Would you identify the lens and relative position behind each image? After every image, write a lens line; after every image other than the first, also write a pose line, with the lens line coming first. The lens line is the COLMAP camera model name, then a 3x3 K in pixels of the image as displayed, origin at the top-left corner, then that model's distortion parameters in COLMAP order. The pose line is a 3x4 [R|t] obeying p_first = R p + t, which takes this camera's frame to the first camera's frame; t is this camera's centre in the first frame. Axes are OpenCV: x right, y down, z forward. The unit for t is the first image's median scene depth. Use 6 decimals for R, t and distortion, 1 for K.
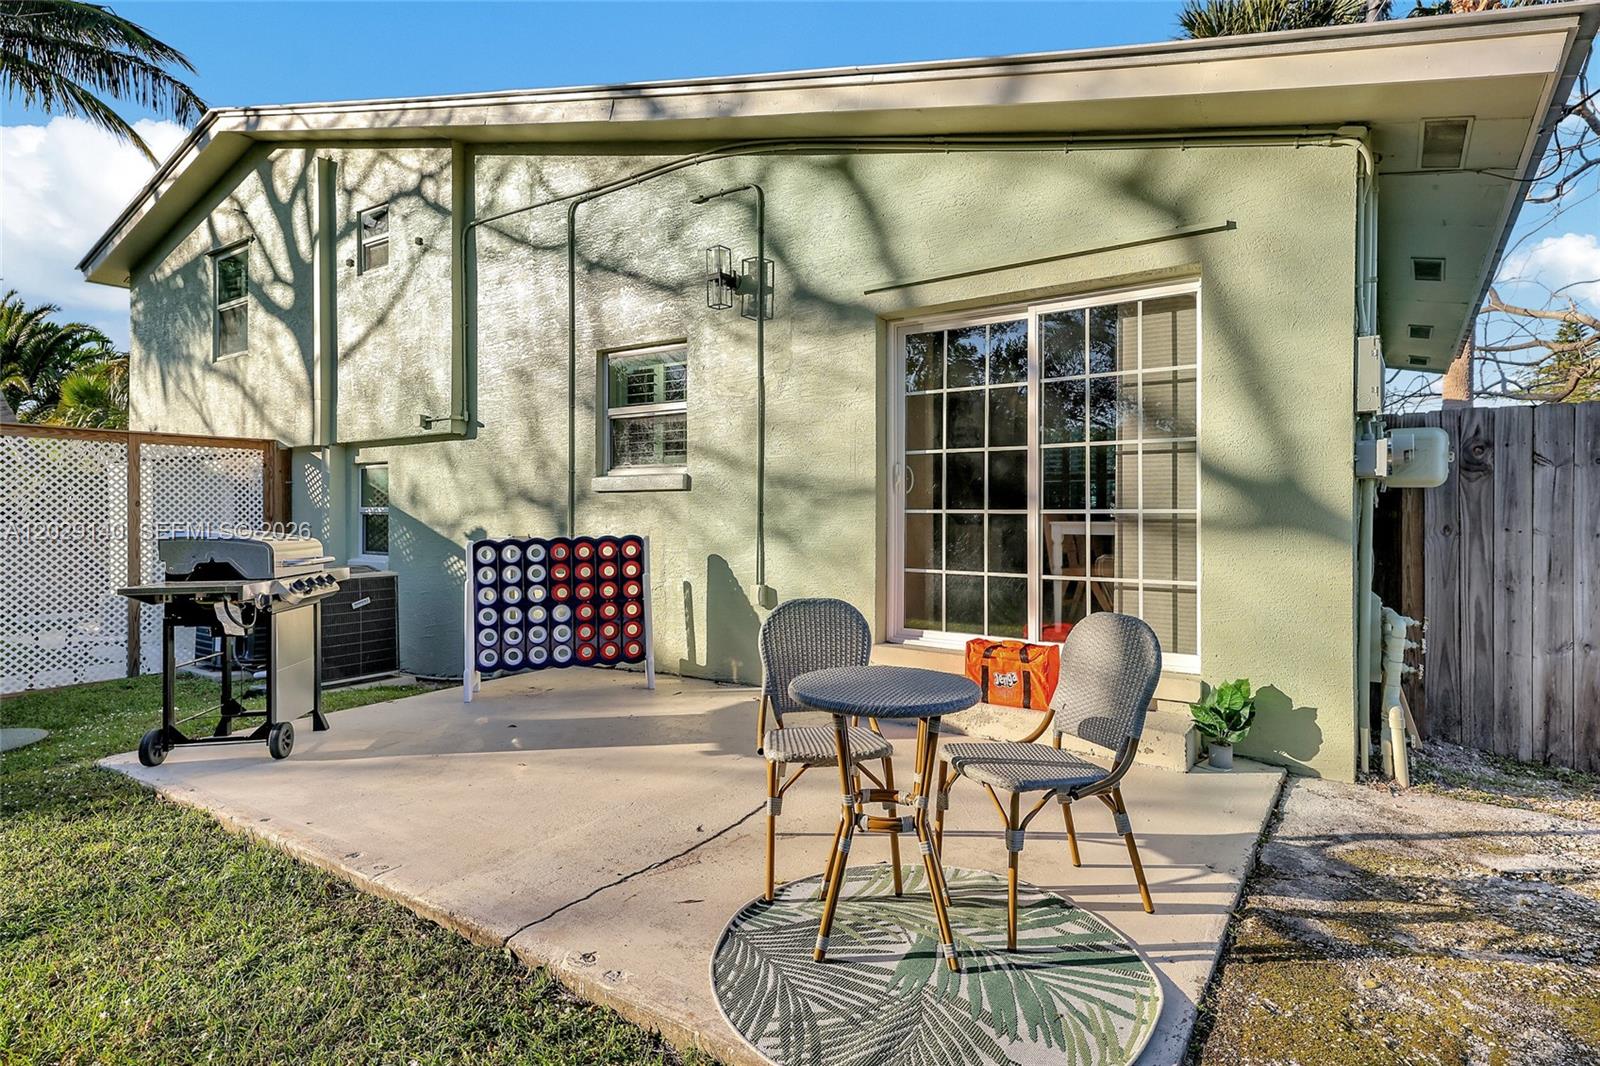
lens RADIAL K [[831.3, 0, 799.7], [0, 831.3, 524.4], [0, 0, 1]] dist [0.004895, 0.000130]
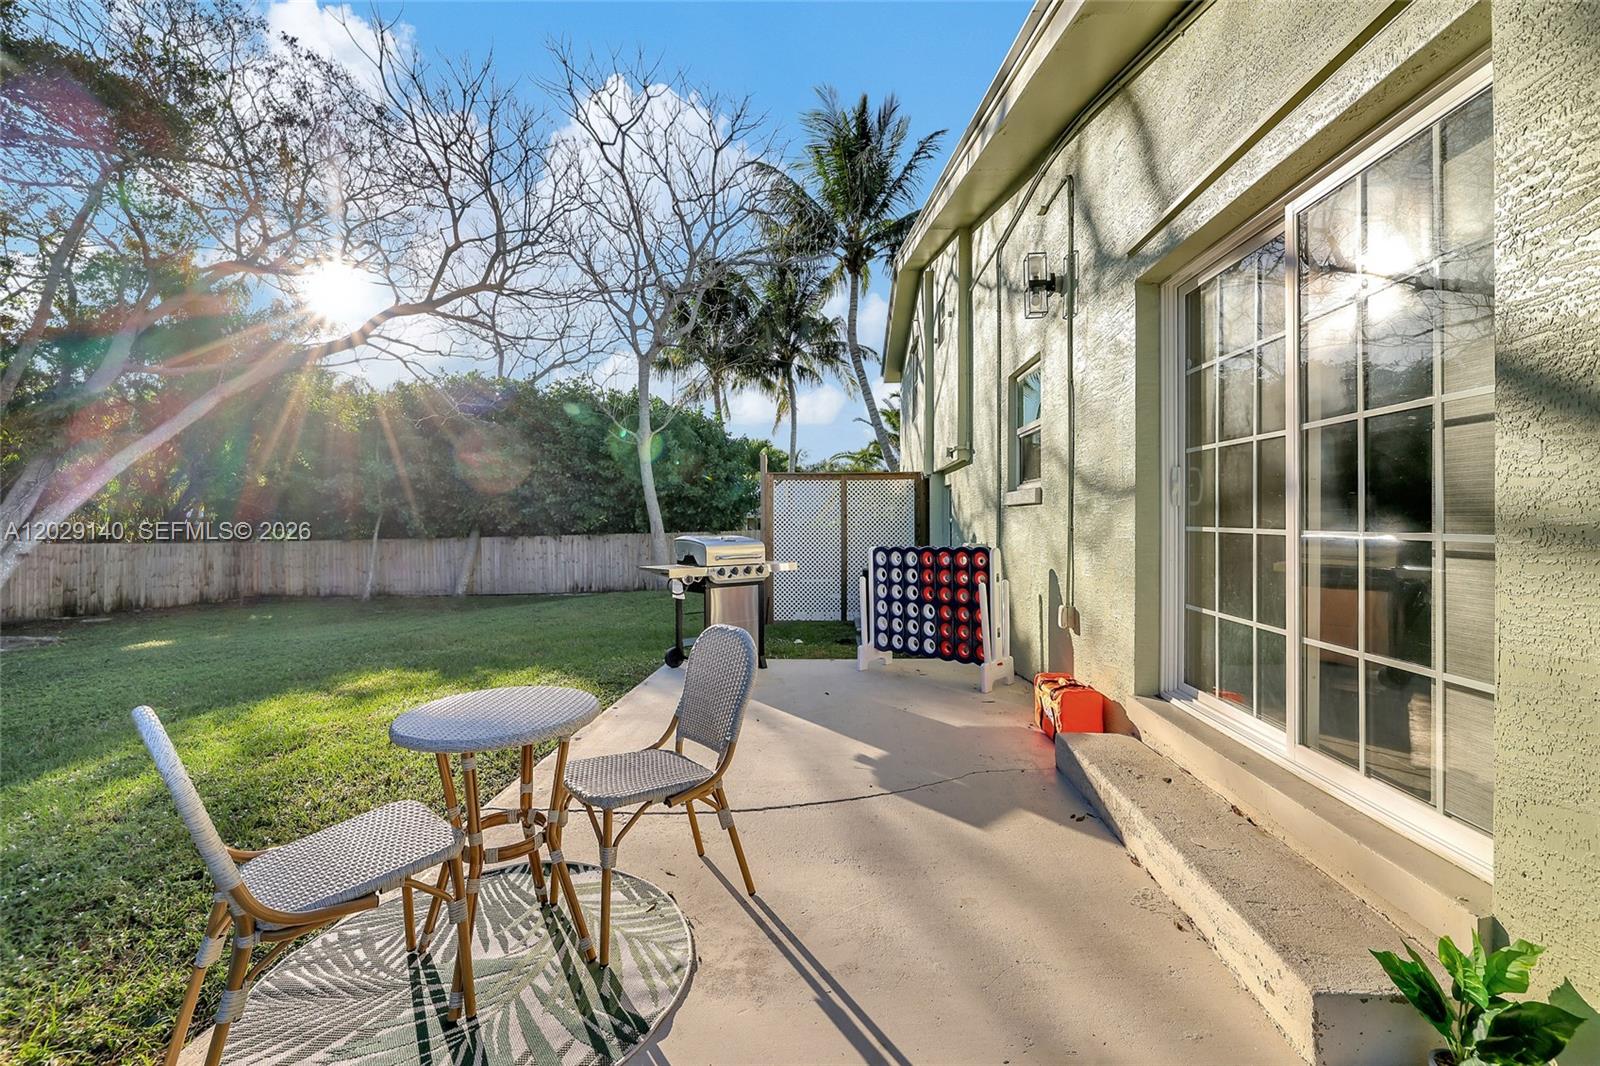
lens RADIAL K [[671.3, 0, 798.0], [0, 671.3, 524.2], [0, 0, 1]] dist [0.006711, -0.004332]
pose [[0.536270, 0.006717, -0.844020, 0.411200], [-0.012032, 0.999928, 0.000313, -0.013770], [0.843961, 0.009987, 0.536312, 0.343260]]
